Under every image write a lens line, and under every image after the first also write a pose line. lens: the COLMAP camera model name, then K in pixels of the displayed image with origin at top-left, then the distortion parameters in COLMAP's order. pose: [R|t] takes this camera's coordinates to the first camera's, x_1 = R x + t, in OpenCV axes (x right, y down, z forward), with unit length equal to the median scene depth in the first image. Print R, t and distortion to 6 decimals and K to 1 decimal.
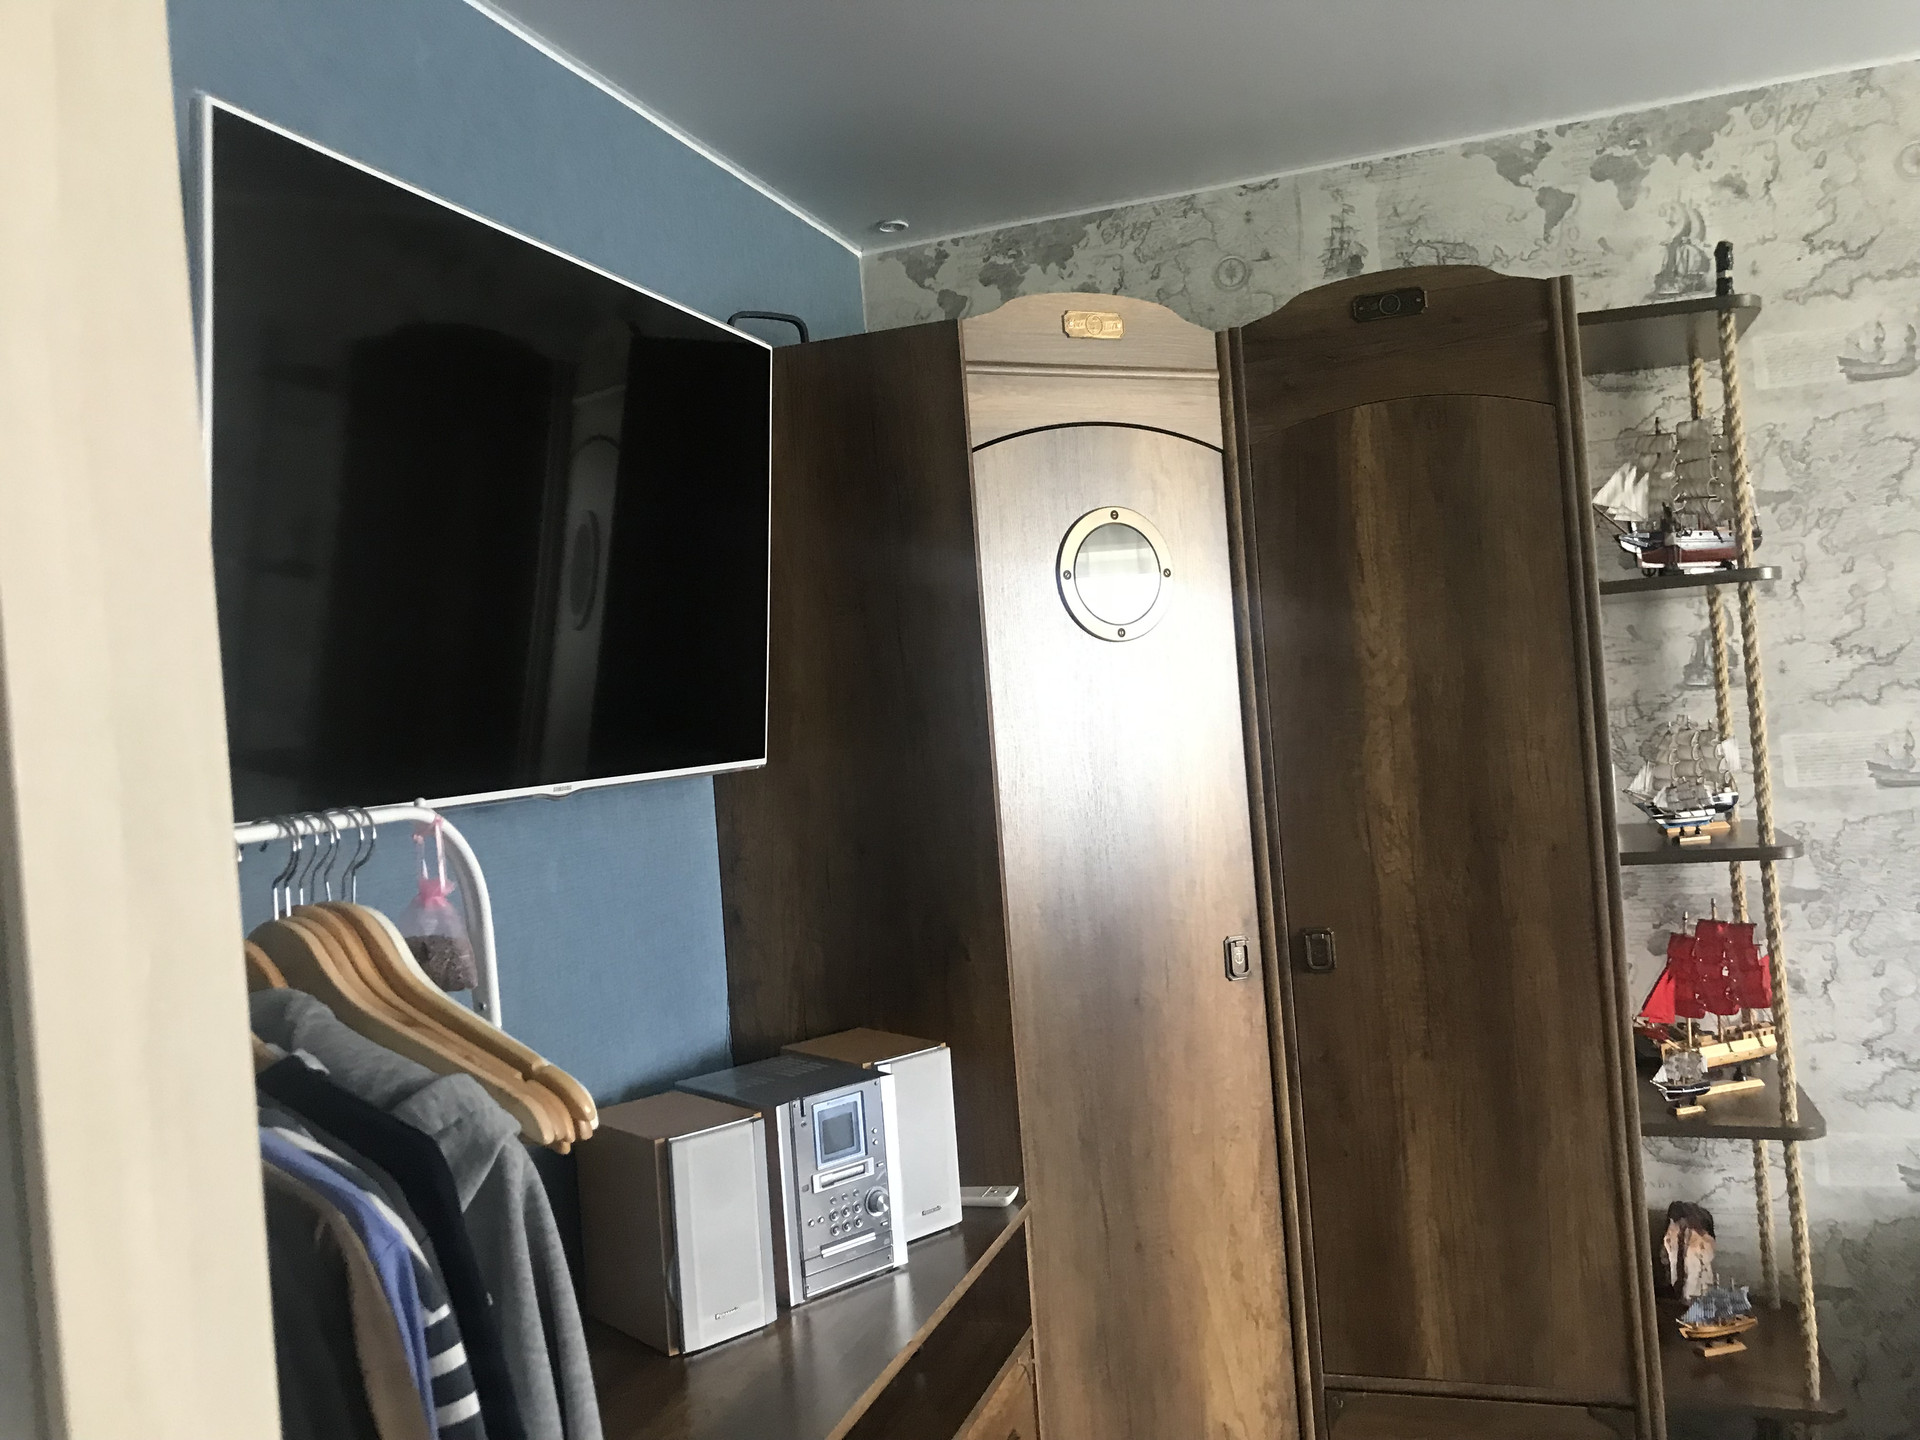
lens RADIAL K [[1579.9, 0, 960.0], [0, 1579.9, 720.0], [0, 0, 1]] dist [0.096608, -0.105391]
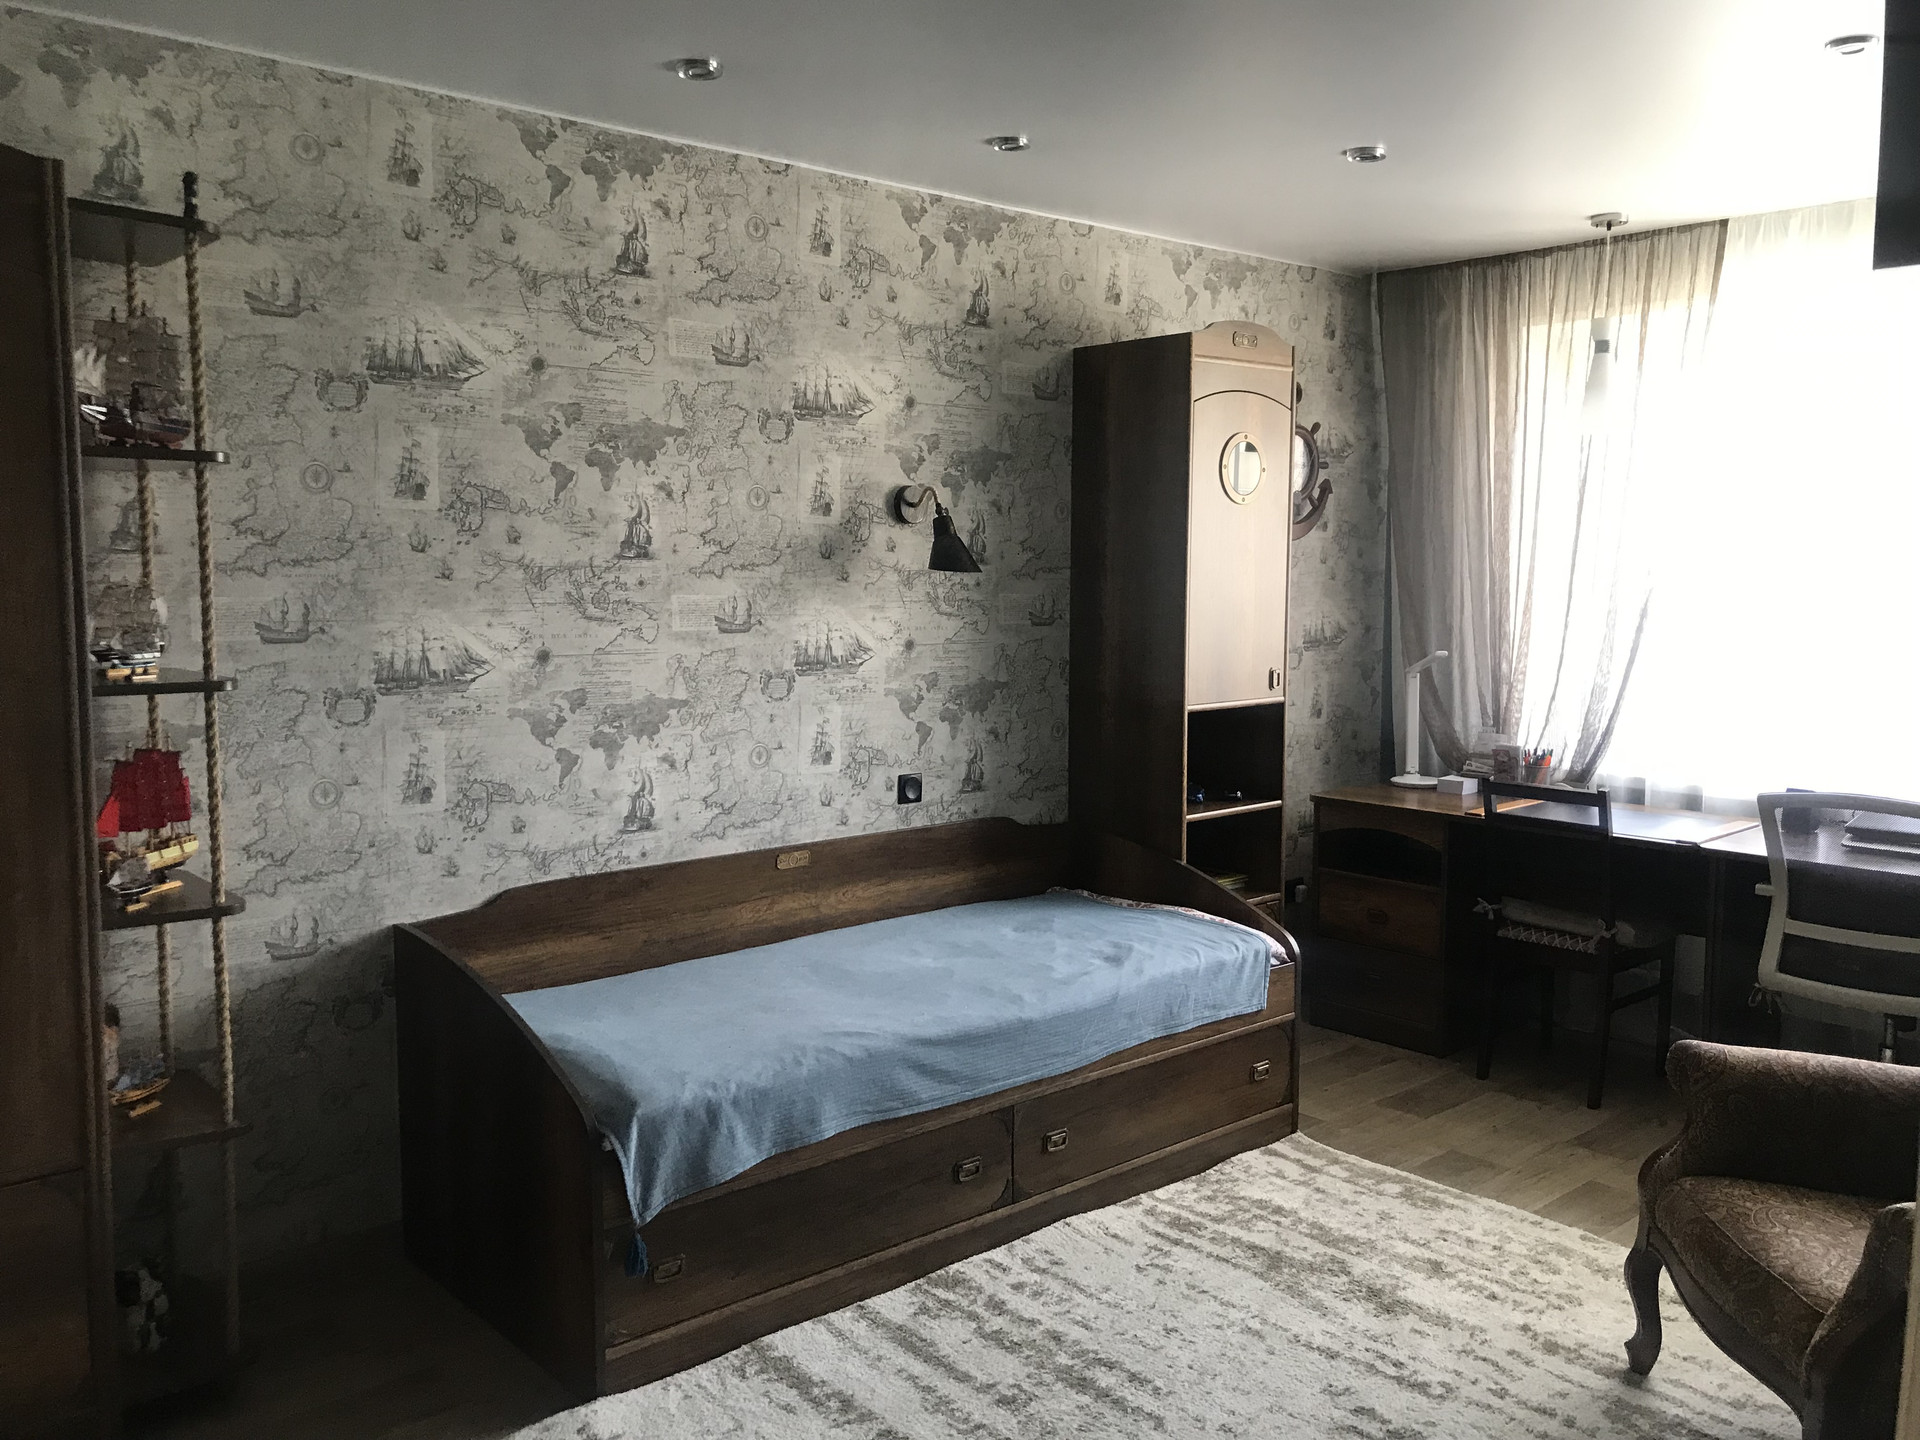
lens RADIAL K [[1574.1, 0, 960.0], [0, 1574.1, 720.0], [0, 0, 1]] dist [0.008969, 0.003340]
pose [[0.496620, -0.005503, 0.867951, -0.228322], [-0.040250, 0.998758, 0.029363, 0.044128], [-0.867034, -0.049517, 0.495782, -0.080664]]
